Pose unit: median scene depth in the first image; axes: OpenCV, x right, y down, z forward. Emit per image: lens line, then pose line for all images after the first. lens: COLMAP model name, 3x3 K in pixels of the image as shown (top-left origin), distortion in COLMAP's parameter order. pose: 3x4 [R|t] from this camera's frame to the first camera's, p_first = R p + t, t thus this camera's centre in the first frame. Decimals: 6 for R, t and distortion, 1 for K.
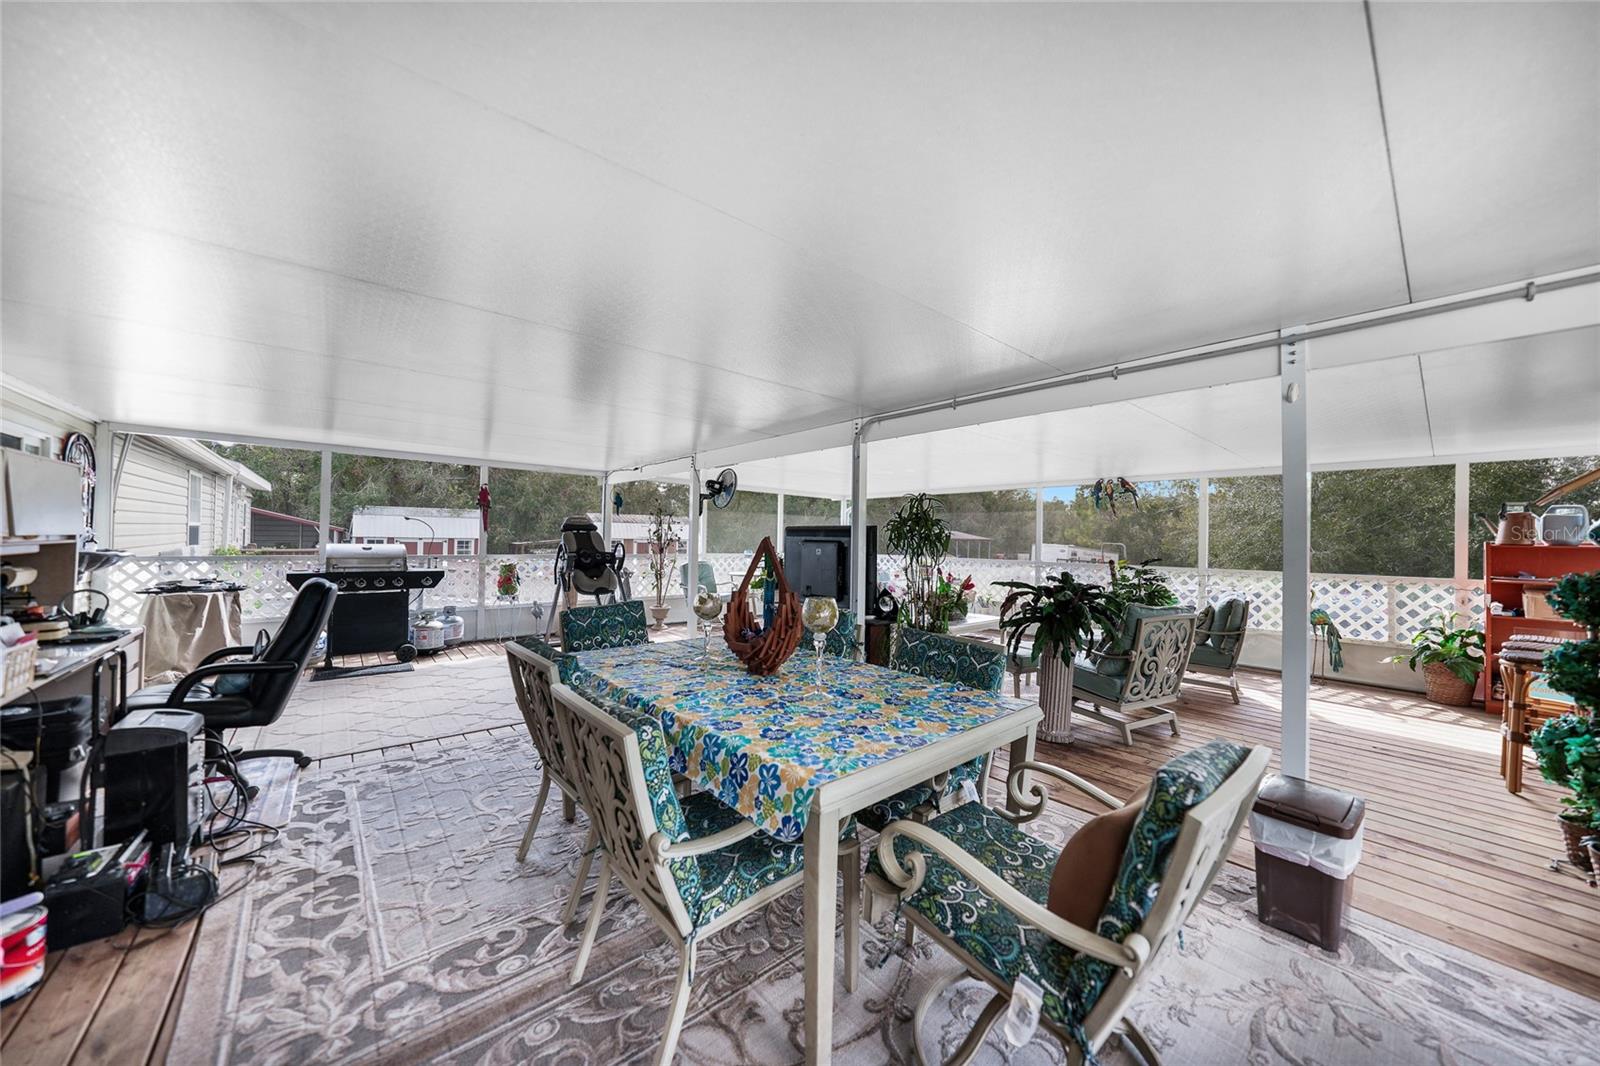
lens RADIAL K [[556.6, 0, 803.6], [0, 556.6, 529.9], [0, 0, 1]] dist [-0.026916, 0.006960]
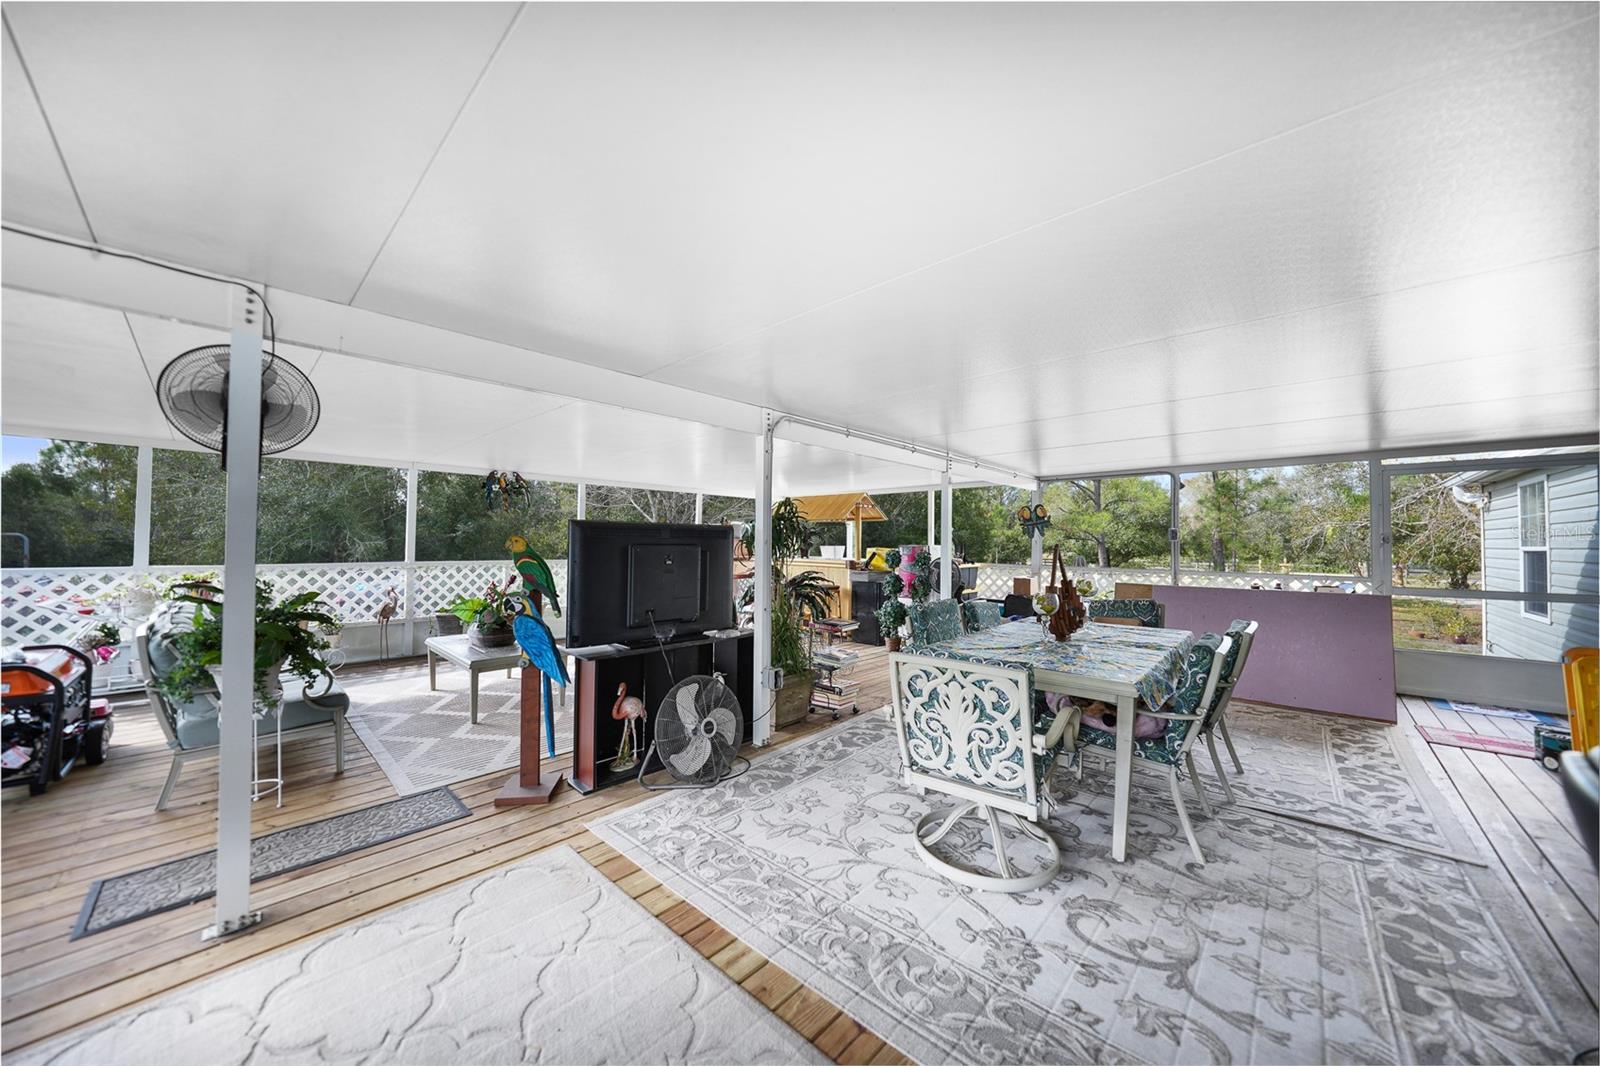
lens RADIAL K [[556.6, 0, 803.6], [0, 556.6, 529.9], [0, 0, 1]] dist [-0.026916, 0.006960]
pose [[-0.123577, -0.000411, 0.992335, -0.804770], [-0.020555, 0.999786, -0.002146, -0.003115], [-0.992122, -0.020663, -0.123559, 1.052988]]
